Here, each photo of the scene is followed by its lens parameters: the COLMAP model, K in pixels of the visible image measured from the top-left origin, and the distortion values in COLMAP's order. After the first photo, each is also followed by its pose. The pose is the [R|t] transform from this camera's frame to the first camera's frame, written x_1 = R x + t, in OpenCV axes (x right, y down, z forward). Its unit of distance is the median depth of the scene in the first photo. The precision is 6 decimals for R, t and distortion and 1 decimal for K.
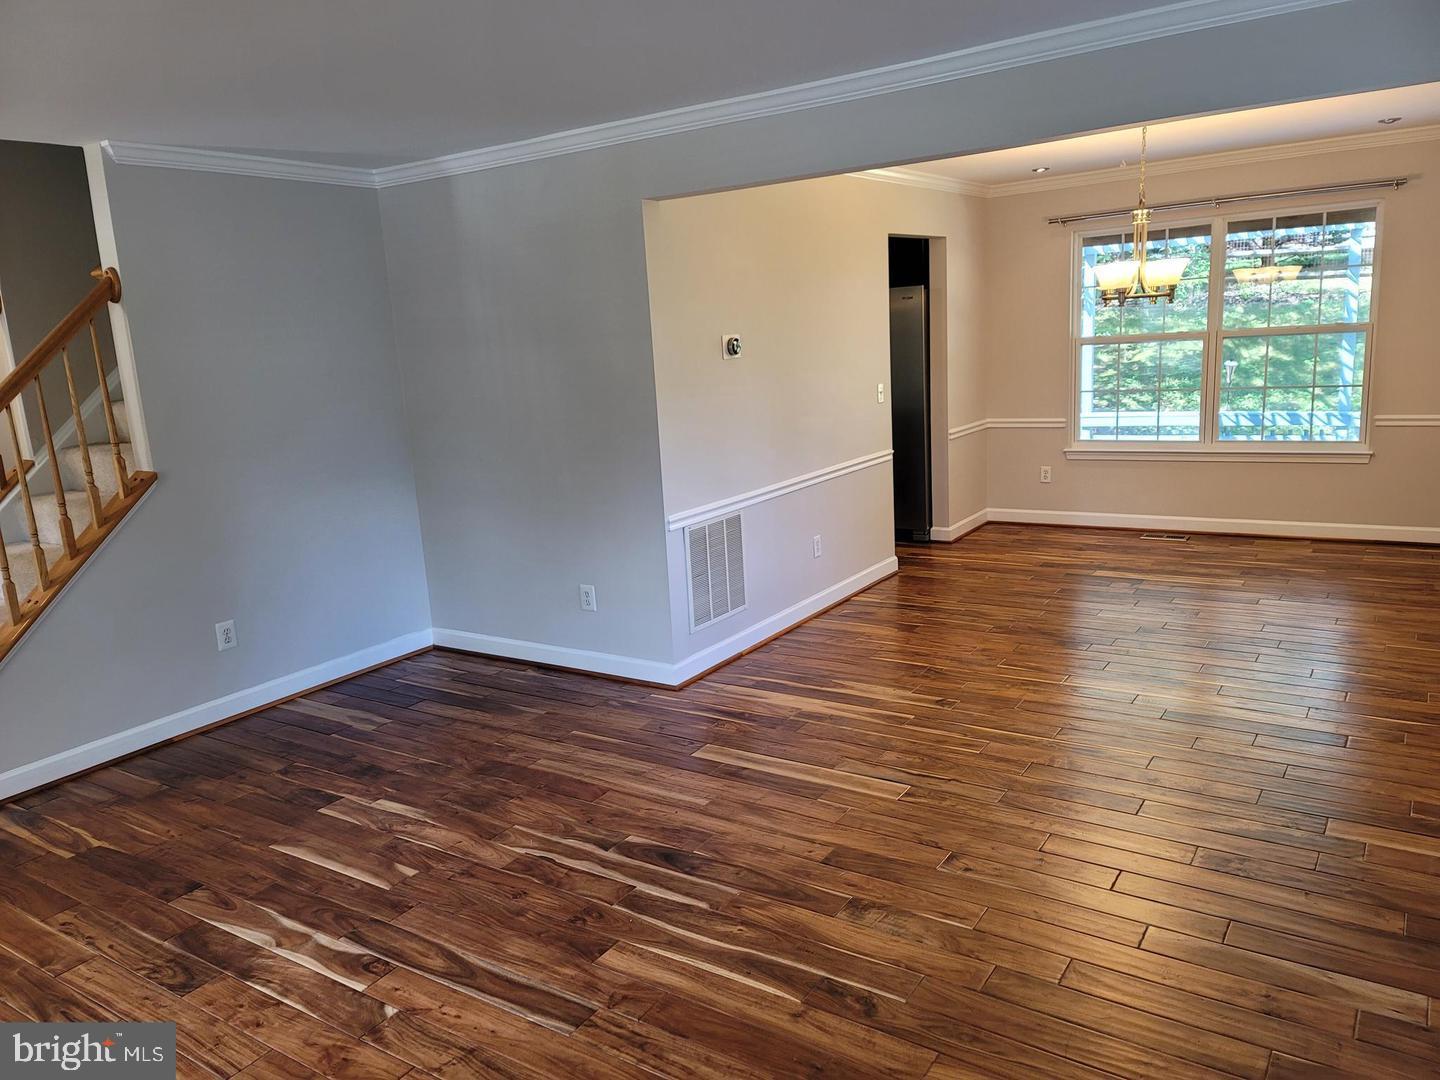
lens RADIAL K [[1063.4, 0, 703.8], [0, 1063.4, 534.9], [0, 0, 1]] dist [0.057970, -0.024290]
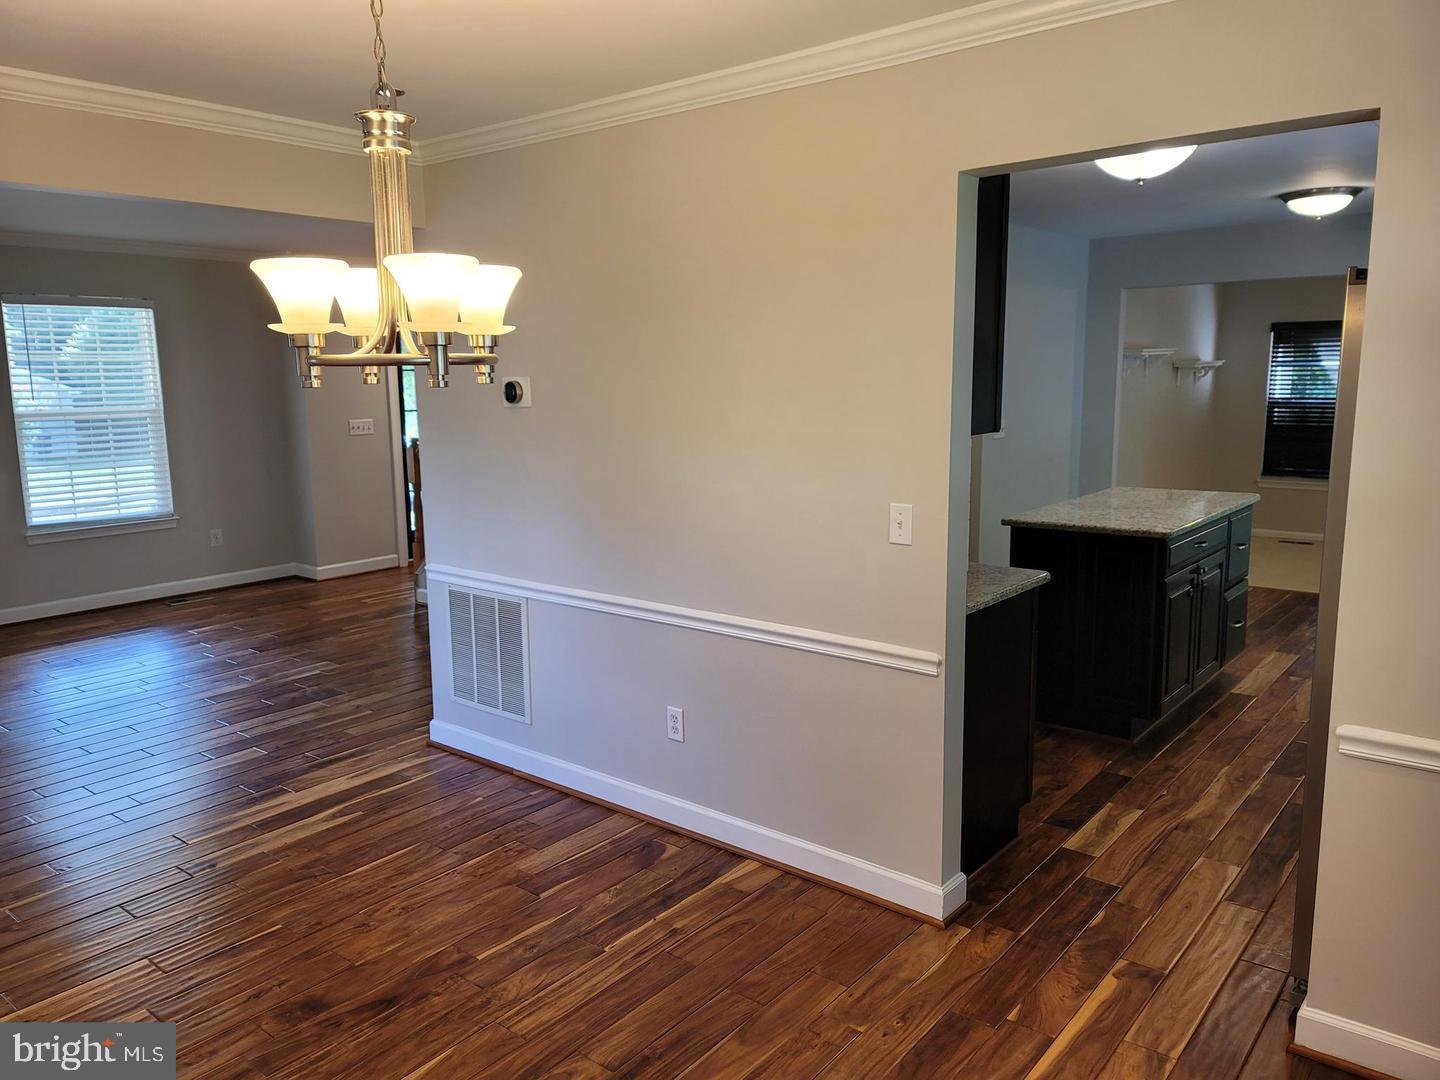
lens RADIAL K [[1063.4, 0, 703.8], [0, 1063.4, 534.9], [0, 0, 1]] dist [0.057970, -0.024290]
pose [[-0.087216, 0.219587, -0.971687, 0.896908], [-0.178805, 0.956112, 0.232117, -0.317488], [0.980011, 0.193987, -0.044125, 1.338042]]
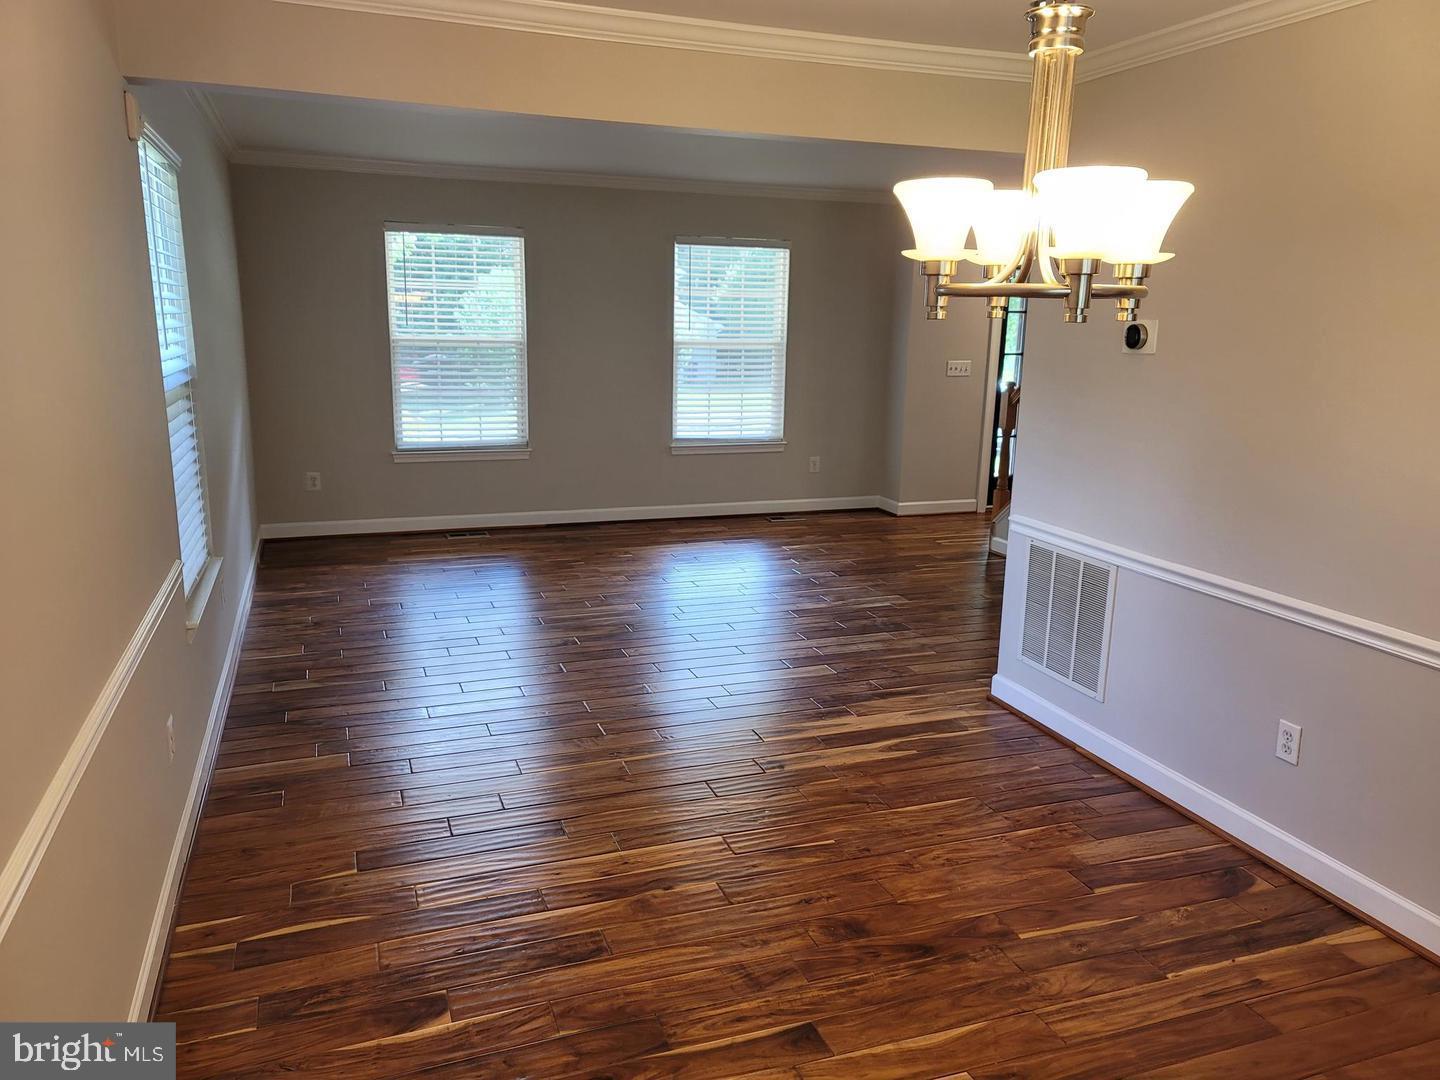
lens RADIAL K [[1063.4, 0, 703.8], [0, 1063.4, 534.9], [0, 0, 1]] dist [0.057970, -0.024290]
pose [[-0.585731, 0.219457, -0.780229, 0.869139], [-0.142375, 0.919818, 0.365602, -0.307866], [0.797903, 0.325230, -0.507520, 1.318388]]
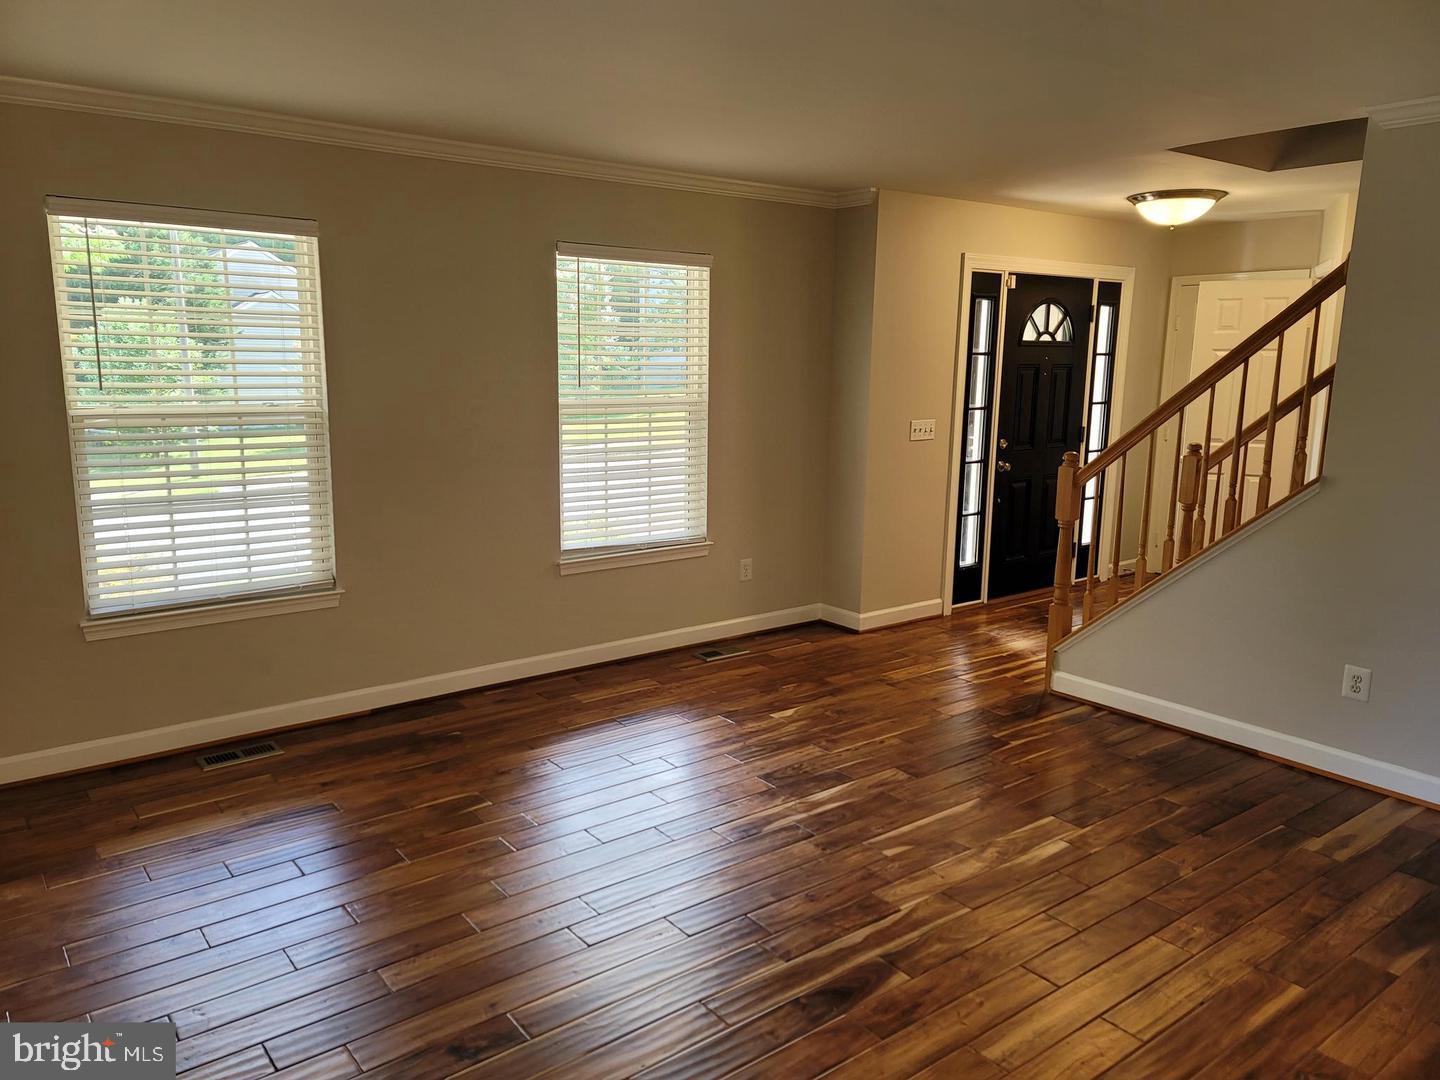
lens RADIAL K [[1063.4, 0, 703.8], [0, 1063.4, 534.9], [0, 0, 1]] dist [0.057970, -0.024290]
pose [[-0.307673, 0.223707, -0.924820, 0.487035], [-0.180939, 0.940476, 0.287690, -0.173275], [0.934130, 0.255851, -0.248882, 0.736928]]
